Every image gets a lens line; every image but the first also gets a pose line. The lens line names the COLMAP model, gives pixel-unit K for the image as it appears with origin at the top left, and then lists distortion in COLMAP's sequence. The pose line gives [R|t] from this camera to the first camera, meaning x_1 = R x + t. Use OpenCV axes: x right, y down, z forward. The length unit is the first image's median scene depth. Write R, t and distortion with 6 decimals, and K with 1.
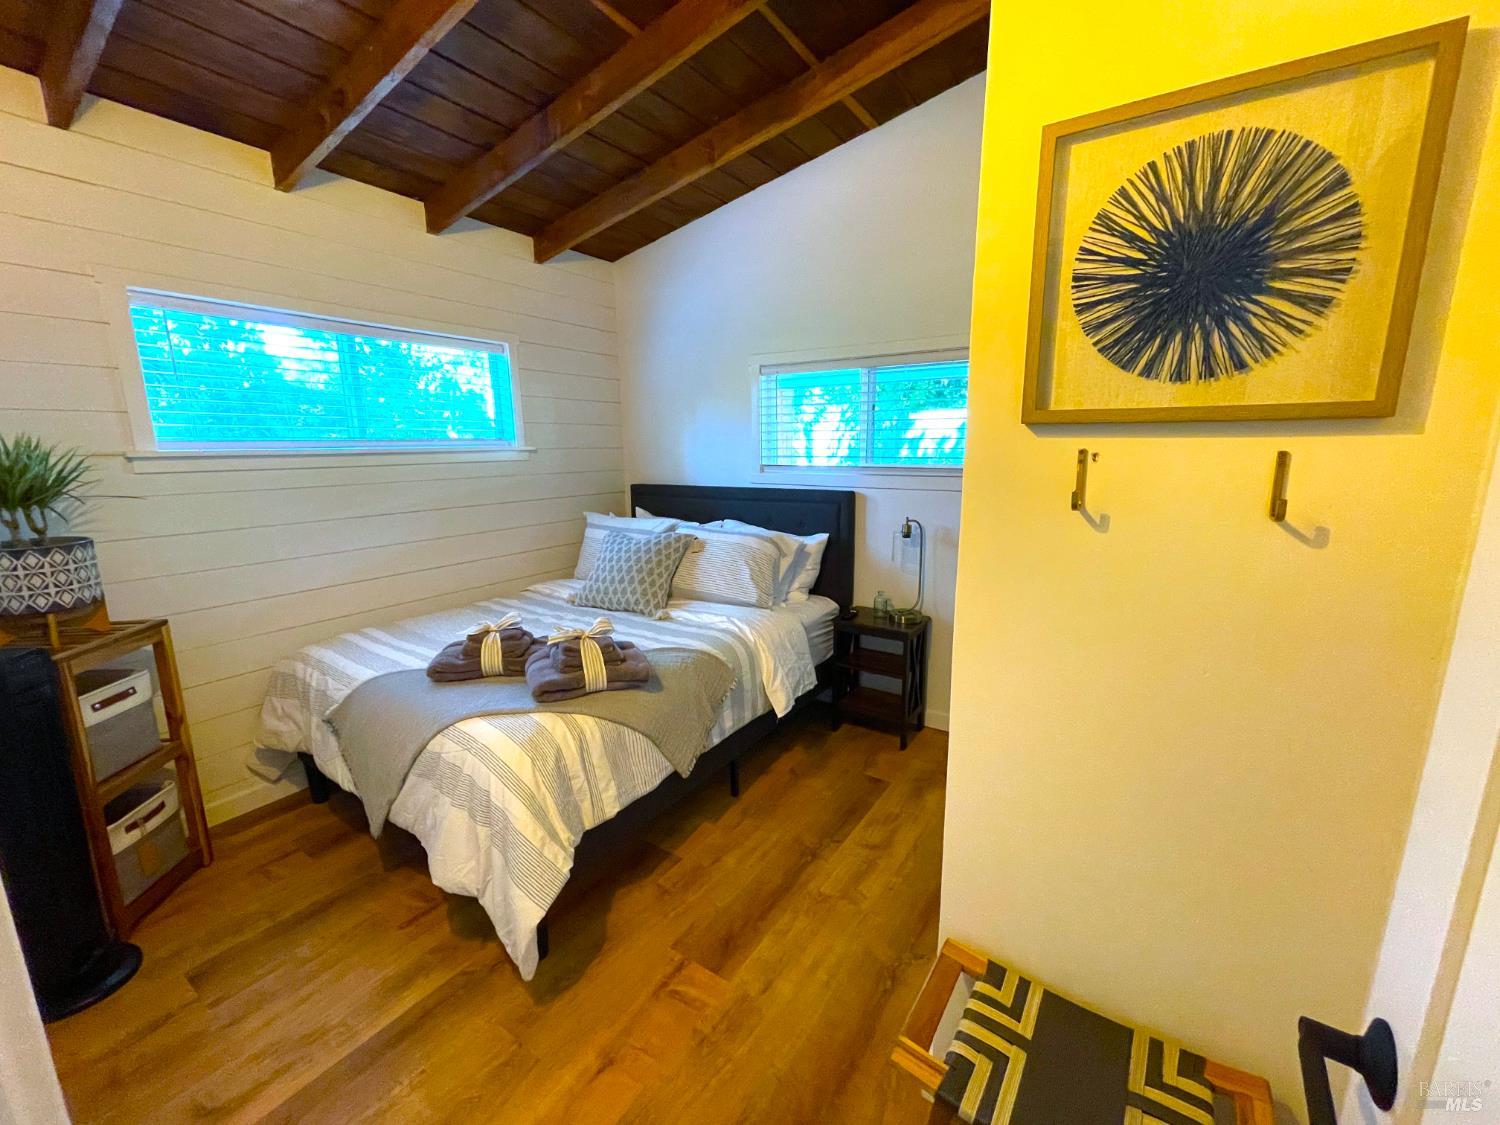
lens RADIAL K [[610.3, 0, 750.0], [0, 610.3, 562.5], [0, 0, 1]] dist [0.000629, 0.000390]
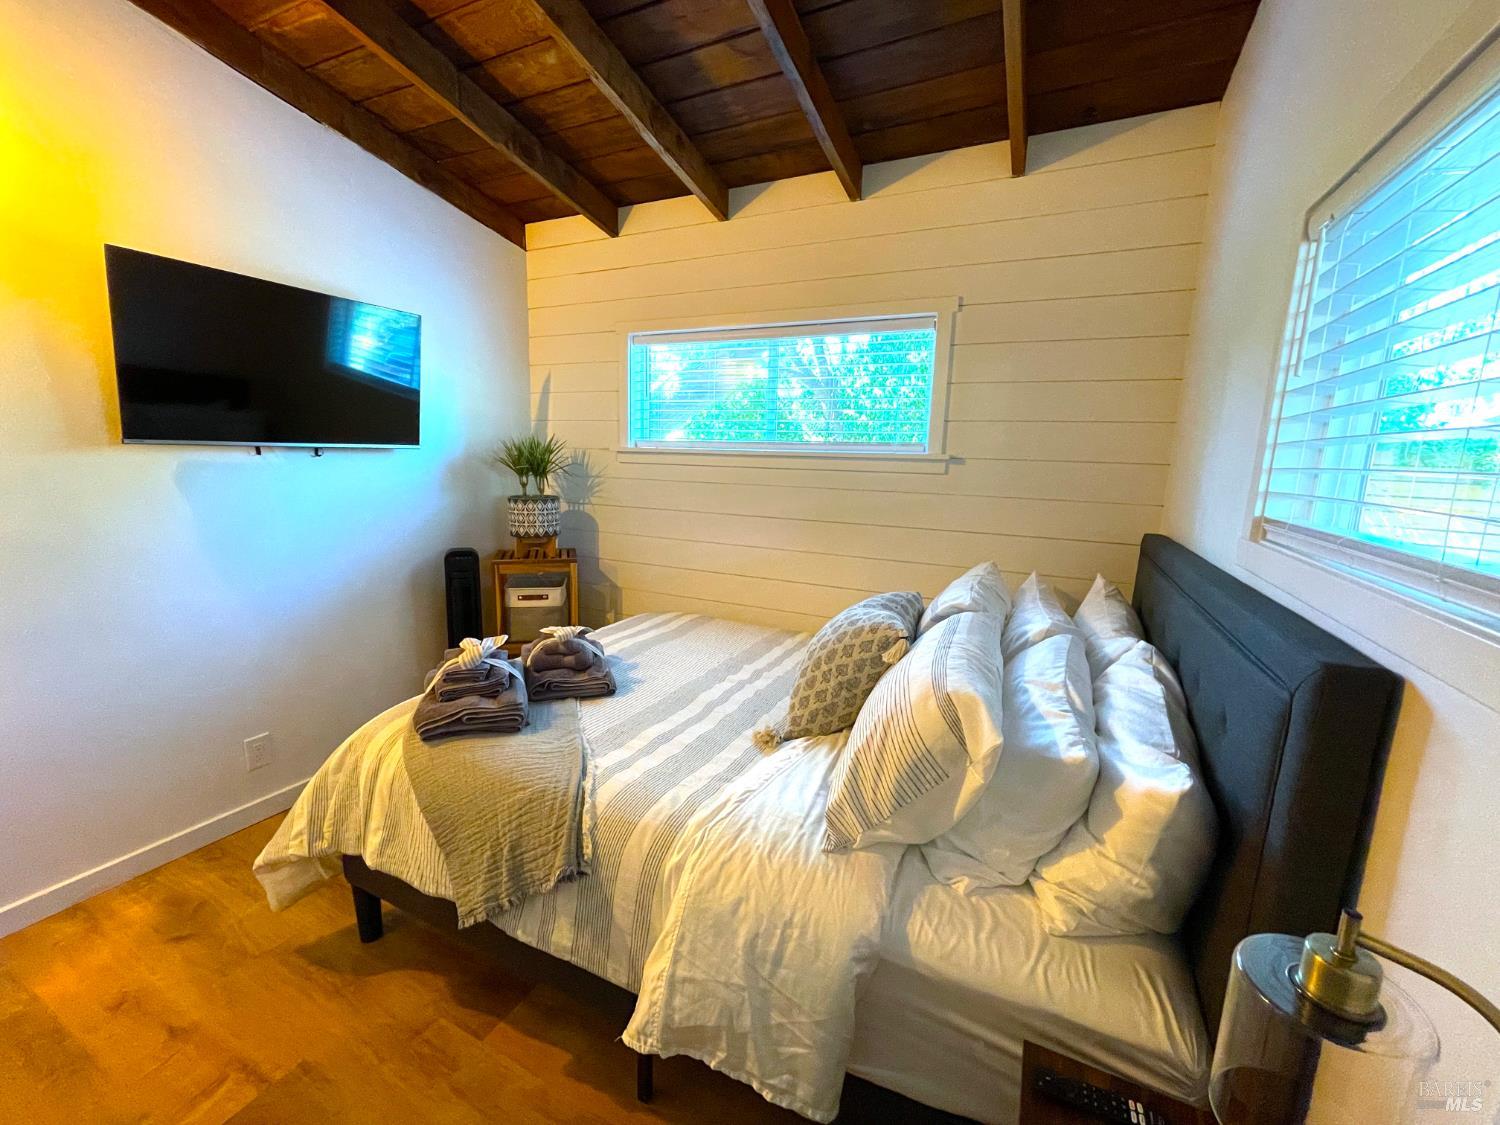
lens RADIAL K [[610.3, 0, 750.0], [0, 610.3, 562.5], [0, 0, 1]] dist [0.000629, 0.000390]
pose [[0.137203, 0.184730, -0.973165, 0.466333], [-0.220271, 0.963547, 0.151849, -0.186748], [0.965741, 0.193526, 0.172892, 1.000108]]
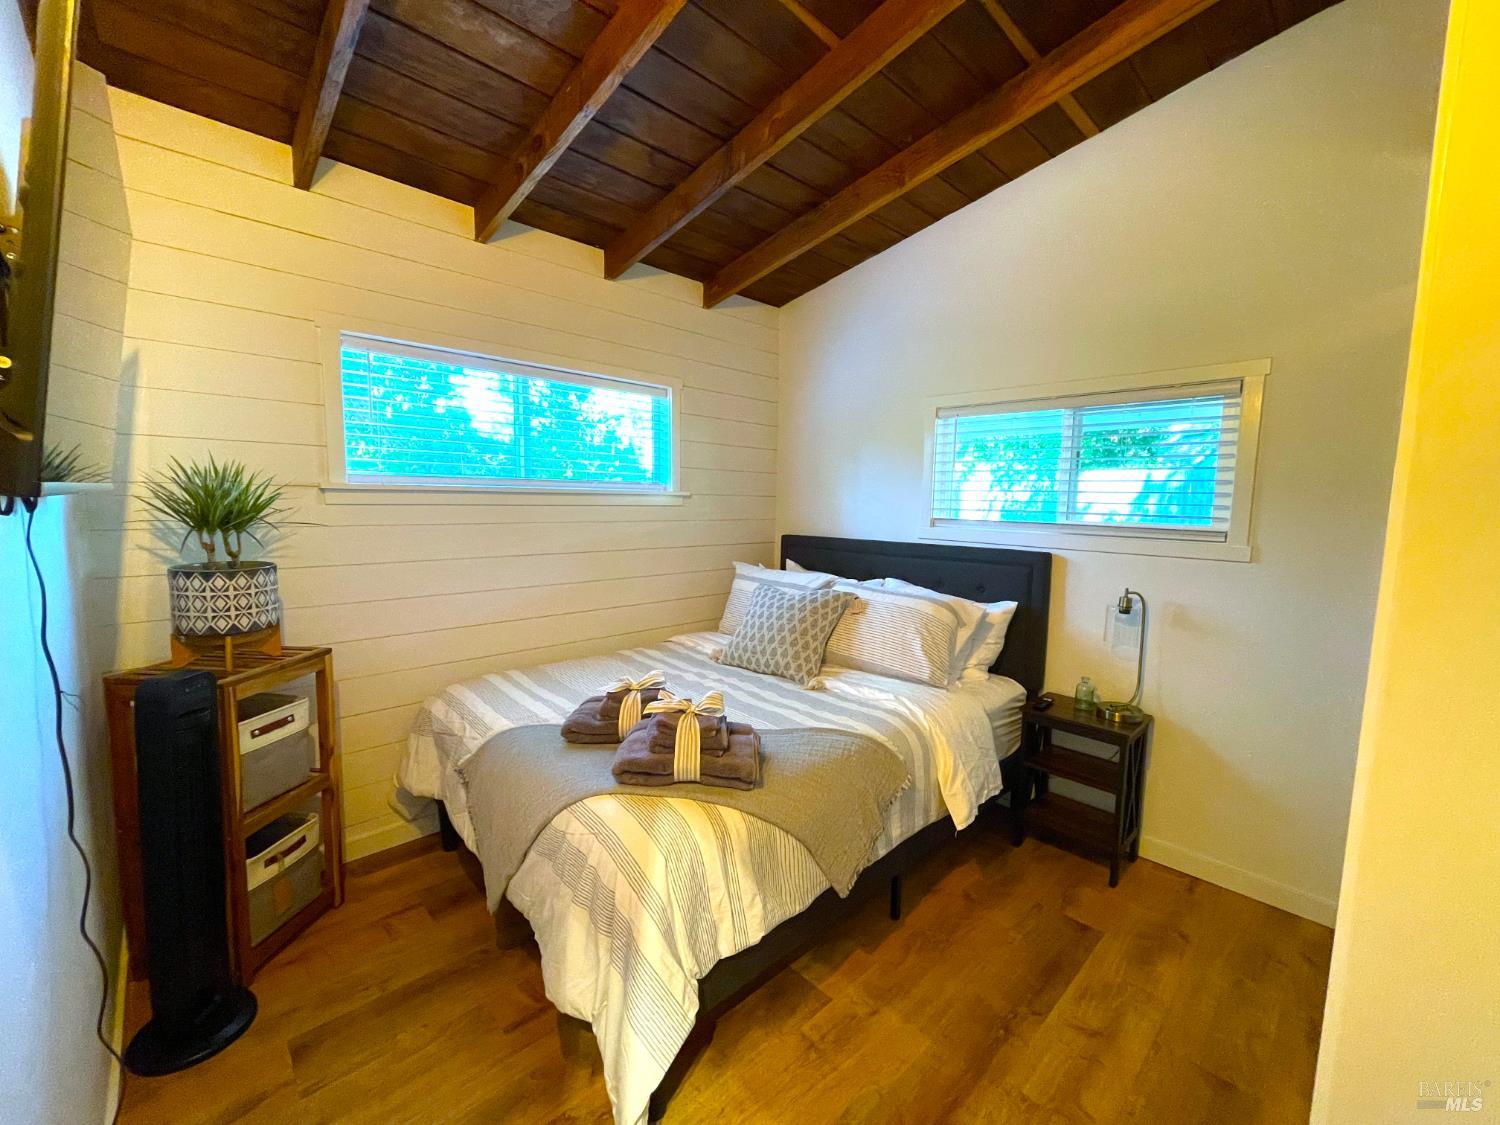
lens RADIAL K [[610.3, 0, 750.0], [0, 610.3, 562.5], [0, 0, 1]] dist [0.000629, 0.000390]
pose [[0.975103, 0.048908, -0.216290, -0.065566], [-0.067993, 0.994336, -0.081691, -0.010138], [0.211069, 0.094364, 0.972906, 0.137764]]
